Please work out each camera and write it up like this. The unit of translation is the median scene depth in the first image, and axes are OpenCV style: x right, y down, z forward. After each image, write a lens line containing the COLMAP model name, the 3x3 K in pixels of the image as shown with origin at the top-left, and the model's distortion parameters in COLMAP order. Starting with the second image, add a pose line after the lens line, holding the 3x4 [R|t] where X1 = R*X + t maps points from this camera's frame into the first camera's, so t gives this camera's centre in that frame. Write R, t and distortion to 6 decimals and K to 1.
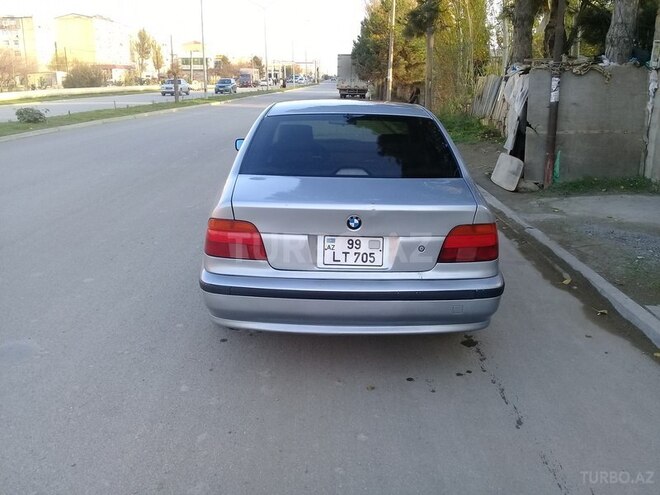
lens RADIAL K [[612.5, 0, 327.5], [0, 612.5, 235.8], [0, 0, 1]] dist [0.093787, -0.203017]
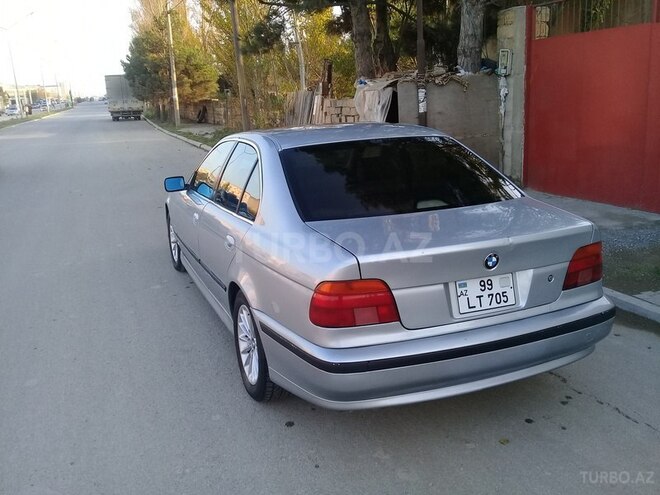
lens RADIAL K [[612.5, 0, 327.5], [0, 612.5, 235.8], [0, 0, 1]] dist [0.093787, -0.203017]
pose [[0.928673, -0.132700, 0.346349, -0.171618], [0.141544, 0.989932, -0.000243, -0.032695], [-0.342830, 0.049250, 0.938106, 0.091161]]
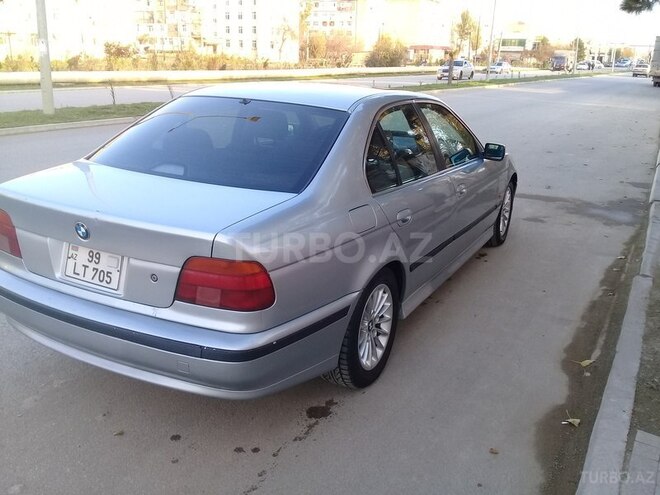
lens RADIAL K [[612.5, 0, 327.5], [0, 612.5, 235.8], [0, 0, 1]] dist [0.093787, -0.203017]
pose [[0.881792, 0.152954, -0.446148, 0.250015], [-0.140561, 0.988193, 0.060971, -0.039851], [0.450206, 0.008947, 0.892880, 0.151310]]
